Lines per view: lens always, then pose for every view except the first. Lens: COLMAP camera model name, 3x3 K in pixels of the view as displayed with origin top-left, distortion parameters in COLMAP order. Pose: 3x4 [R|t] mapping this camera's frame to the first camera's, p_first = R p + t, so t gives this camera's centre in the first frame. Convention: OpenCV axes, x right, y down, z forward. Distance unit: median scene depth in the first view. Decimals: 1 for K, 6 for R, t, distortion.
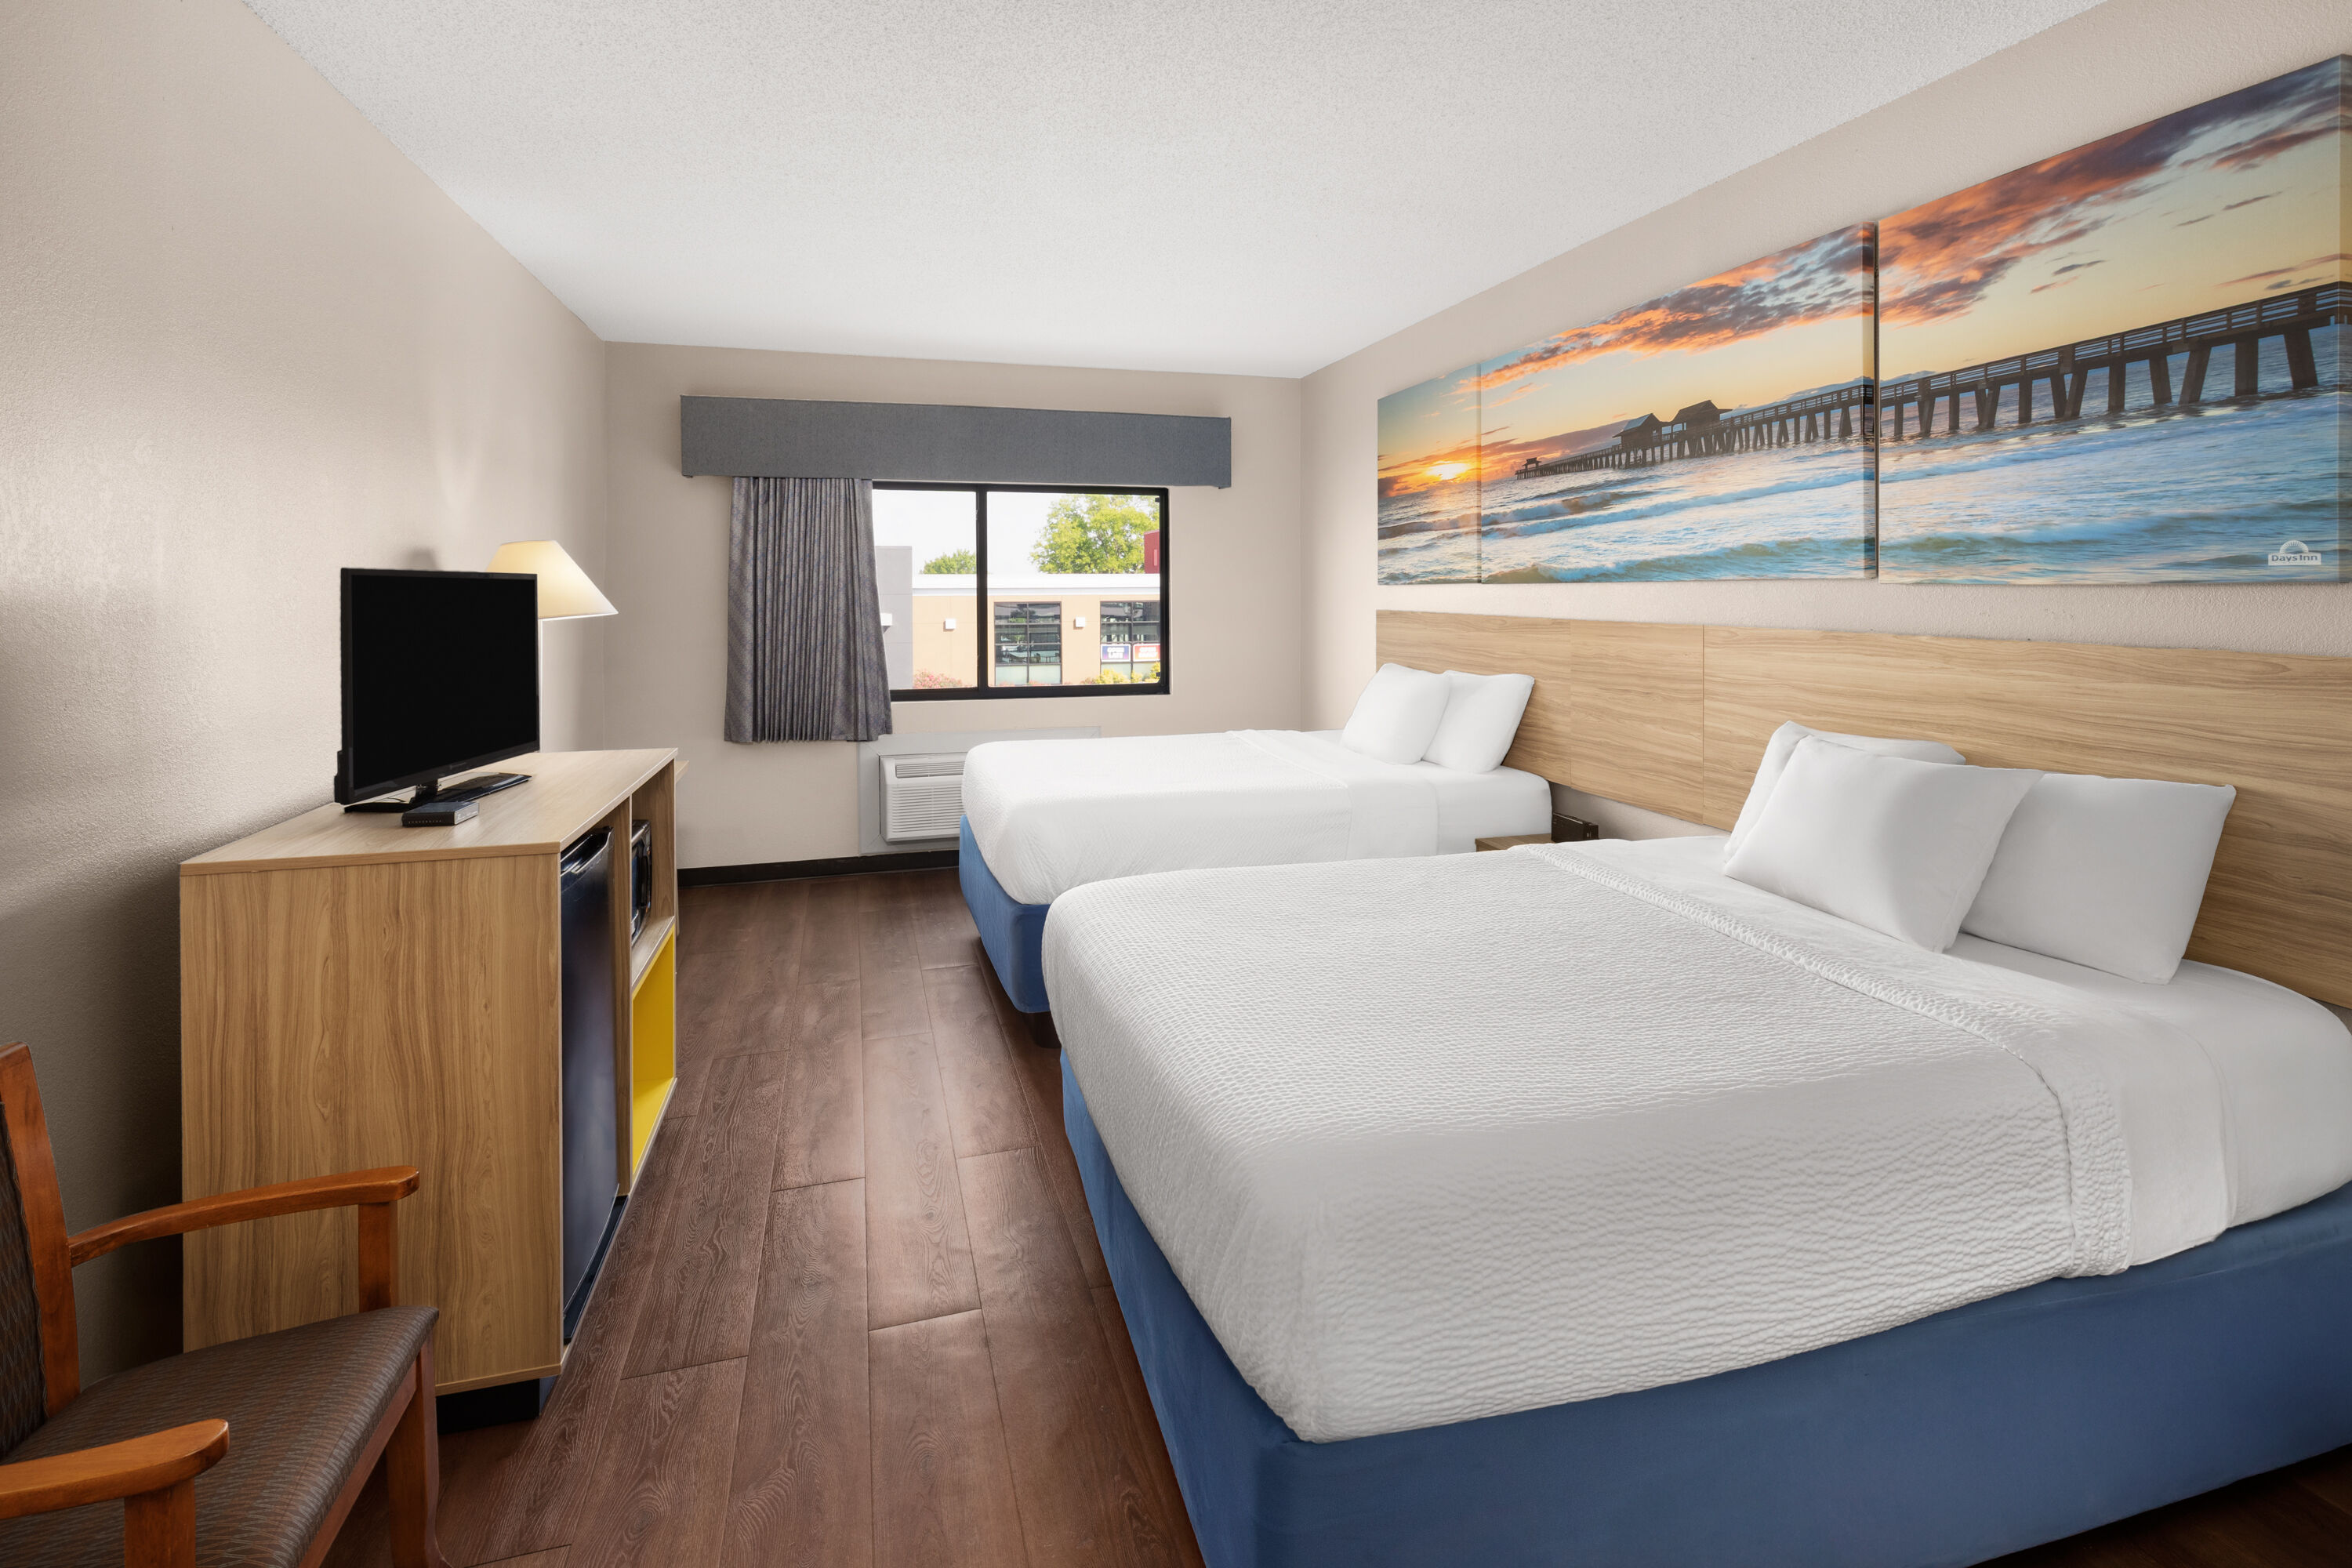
lens RADIAL K [[1091.3, 0, 1161.9], [0, 1091.3, 733.9], [0, 0, 1]] dist [-0.000342, -0.000184]
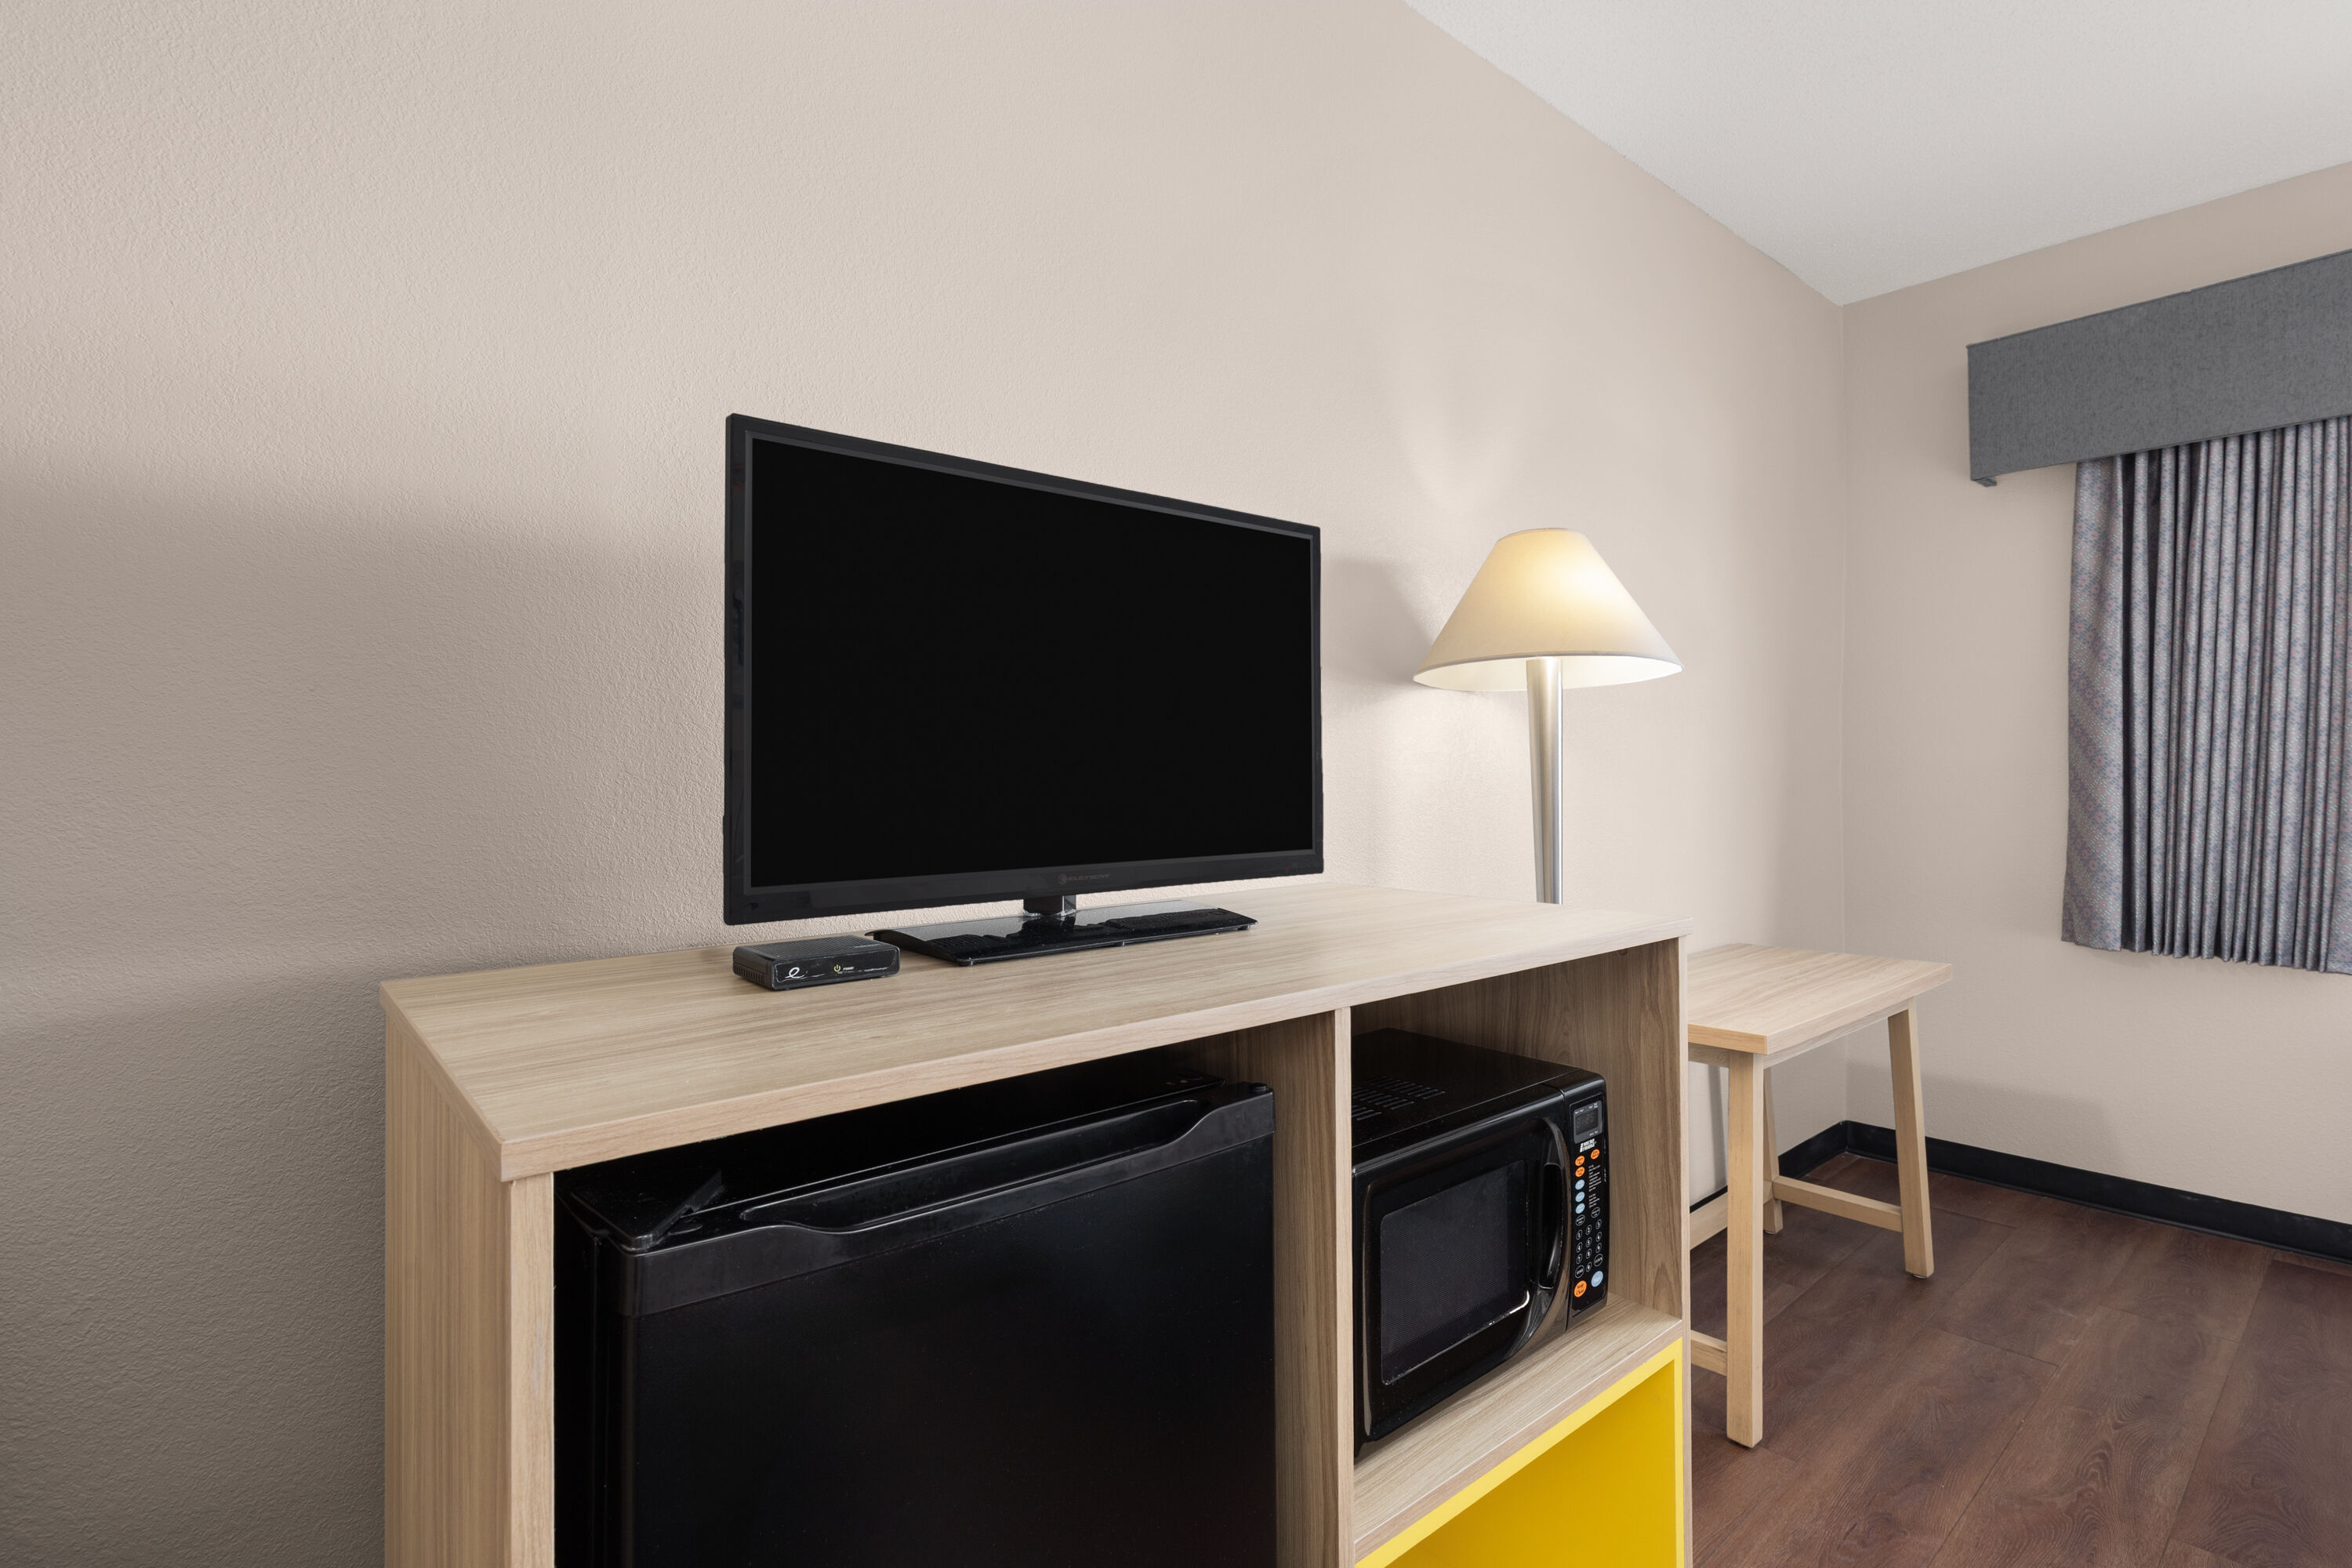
lens RADIAL K [[1091.3, 0, 1161.9], [0, 1091.3, 733.9], [0, 0, 1]] dist [-0.000342, -0.000184]
pose [[0.409238, -0.038479, -0.911616, -0.078721], [-0.110437, 0.989676, -0.091351, 0.003777], [0.905719, 0.138060, 0.400764, 0.362793]]
